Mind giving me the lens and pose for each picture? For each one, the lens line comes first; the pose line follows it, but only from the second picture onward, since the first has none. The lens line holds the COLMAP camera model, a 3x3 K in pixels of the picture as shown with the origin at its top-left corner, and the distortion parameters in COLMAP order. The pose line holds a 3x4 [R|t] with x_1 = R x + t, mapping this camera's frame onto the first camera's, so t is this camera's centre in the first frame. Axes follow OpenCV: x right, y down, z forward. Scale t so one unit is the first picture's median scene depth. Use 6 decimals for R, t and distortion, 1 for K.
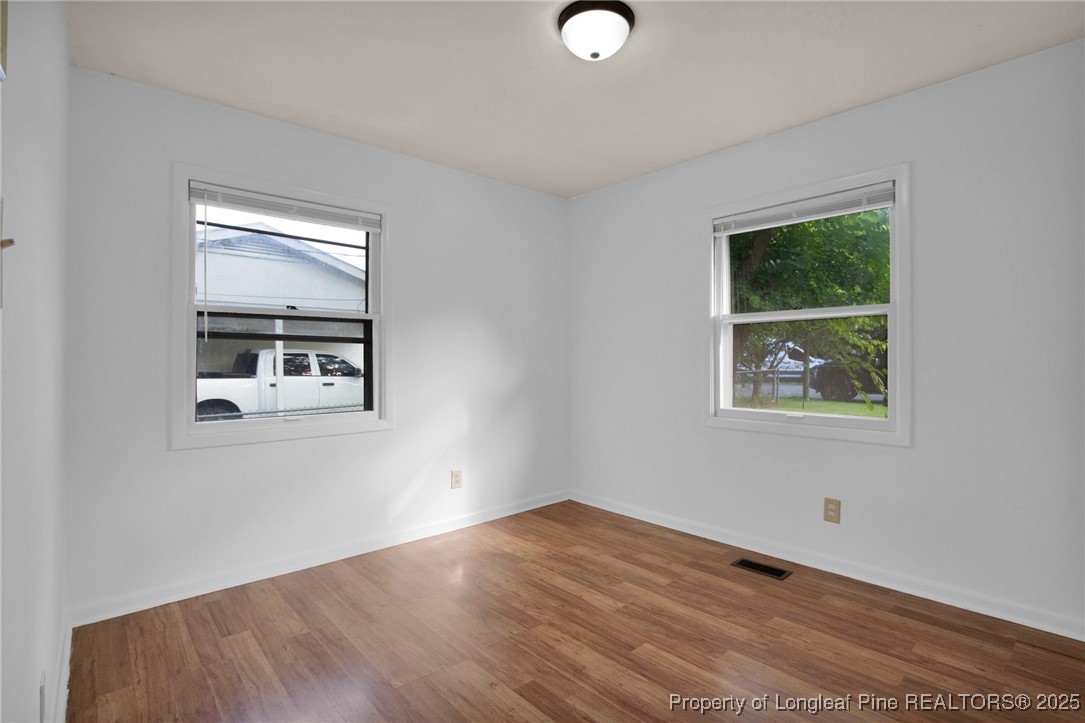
lens RADIAL K [[515.4, 0, 535.3], [0, 515.4, 356.6], [0, 0, 1]] dist [-0.029424, 0.002924]
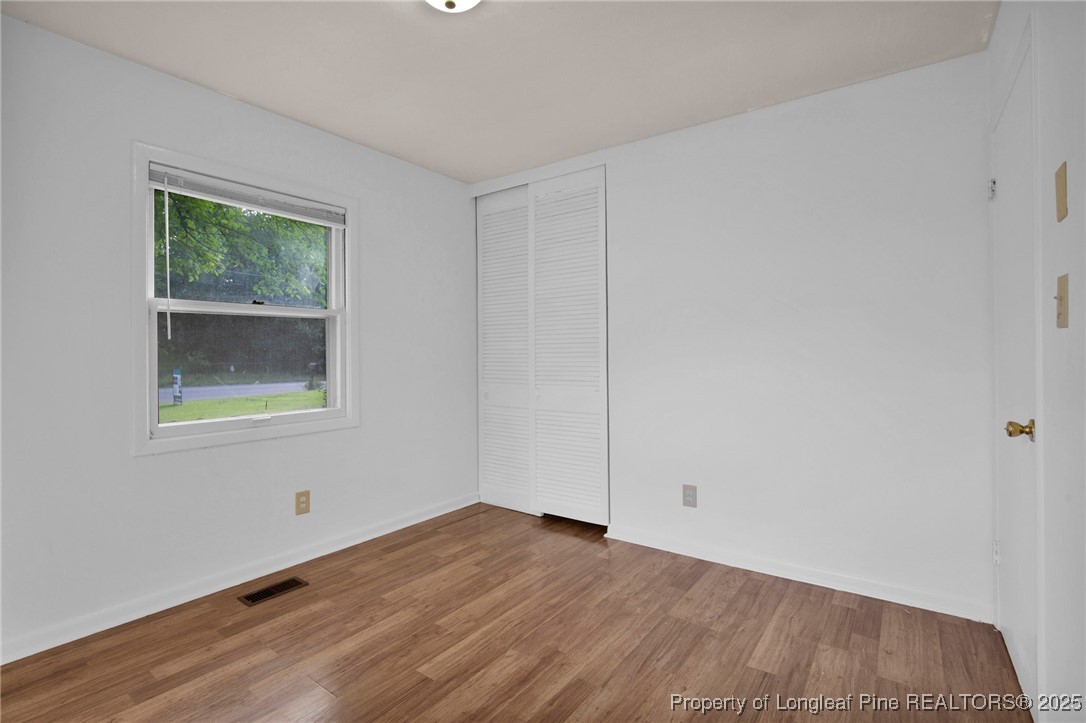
lens RADIAL K [[515.8, 0, 544.4], [0, 515.8, 358.7], [0, 0, 1]] dist [-0.029424, 0.002924]
pose [[-0.220054, -0.006425, 0.975467, -0.630125], [0.003033, 0.999969, 0.007270, 0.001871], [-0.975483, 0.004558, -0.220027, 0.862561]]
